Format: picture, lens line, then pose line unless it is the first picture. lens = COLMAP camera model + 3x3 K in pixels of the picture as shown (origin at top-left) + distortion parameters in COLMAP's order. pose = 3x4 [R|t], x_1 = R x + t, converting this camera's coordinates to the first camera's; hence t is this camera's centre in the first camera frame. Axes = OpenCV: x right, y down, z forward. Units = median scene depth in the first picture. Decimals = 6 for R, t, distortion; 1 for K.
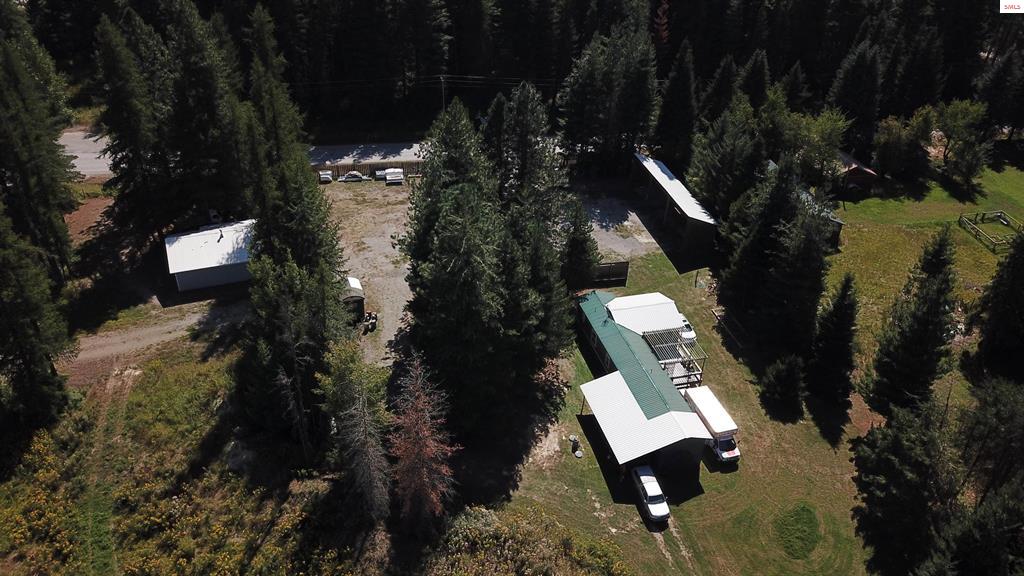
lens RADIAL K [[778.6, 0, 512.0], [0, 778.6, 288.0], [0, 0, 1]] dist [0.015883, -0.010199]
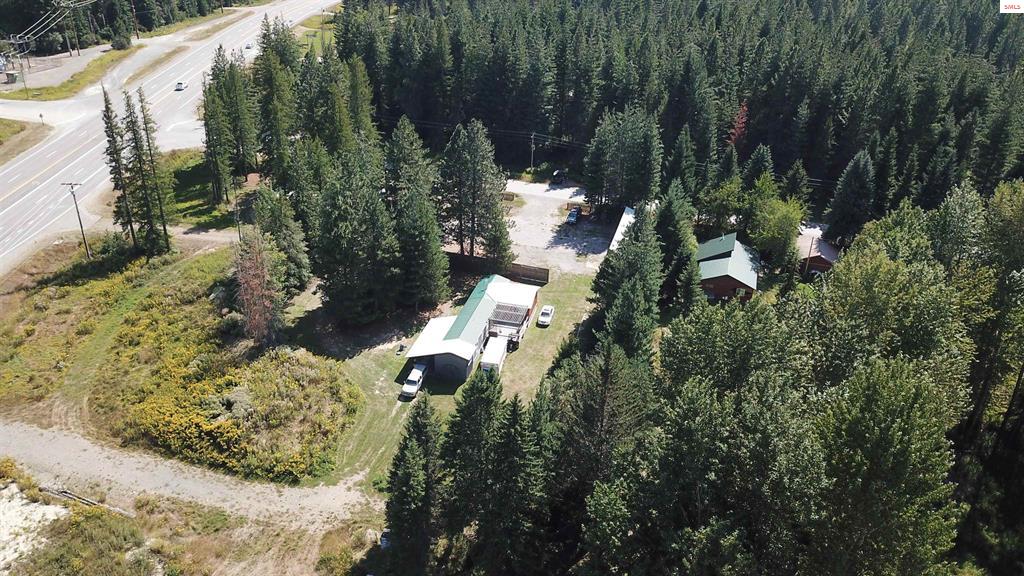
lens RADIAL K [[778.6, 0, 512.0], [0, 778.6, 288.0], [0, 0, 1]] dist [0.015883, -0.010199]
pose [[0.879504, 0.219180, -0.422412, 0.754881], [-0.273464, 0.959209, -0.071669, 0.123577], [0.389473, 0.178547, 0.903566, -0.231001]]
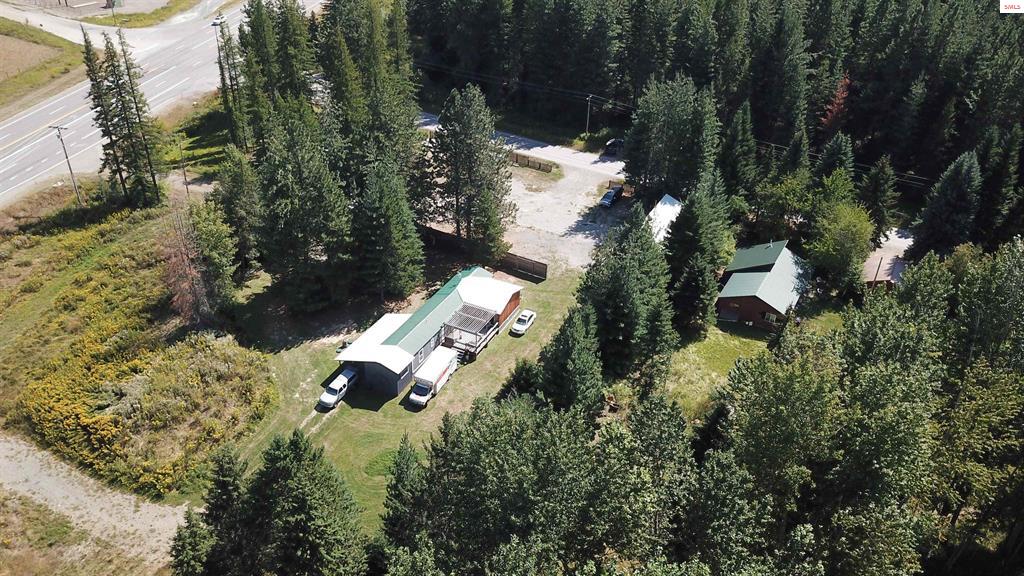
lens RADIAL K [[778.6, 0, 512.0], [0, 778.6, 288.0], [0, 0, 1]] dist [0.015883, -0.010199]
pose [[0.755086, 0.343278, -0.558574, 0.869436], [-0.370734, 0.926241, 0.068069, -0.069497], [0.540741, 0.155684, 0.826657, 0.051447]]
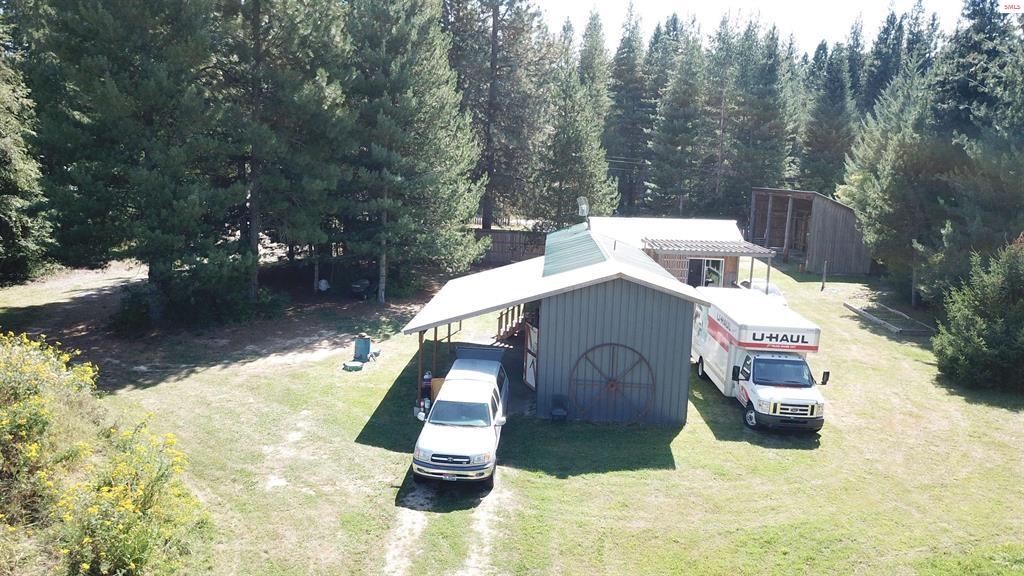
lens RADIAL K [[778.6, 0, 512.0], [0, 778.6, 288.0], [0, 0, 1]] dist [0.015883, -0.010199]
pose [[0.952745, 0.038596, -0.301308, 0.230980], [-0.166599, 0.895805, -0.412041, 0.277604], [0.254010, 0.442768, 0.859904, 0.600229]]
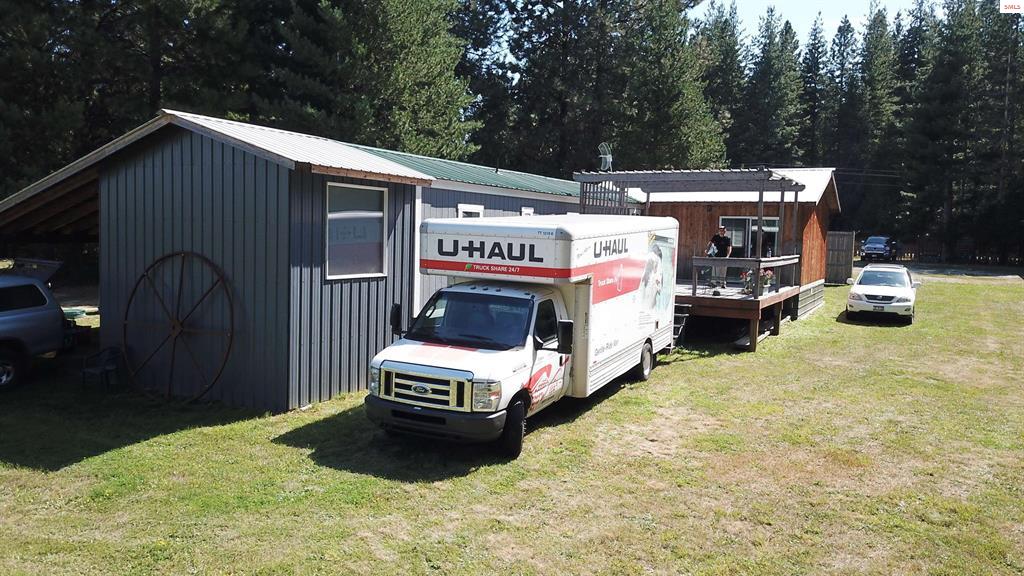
lens RADIAL K [[778.6, 0, 512.0], [0, 778.6, 288.0], [0, 0, 1]] dist [0.015883, -0.010199]
pose [[0.730421, 0.031270, -0.682281, 0.332260], [-0.377002, 0.851441, -0.364579, 0.214095], [0.569522, 0.523518, 0.633699, 0.796065]]
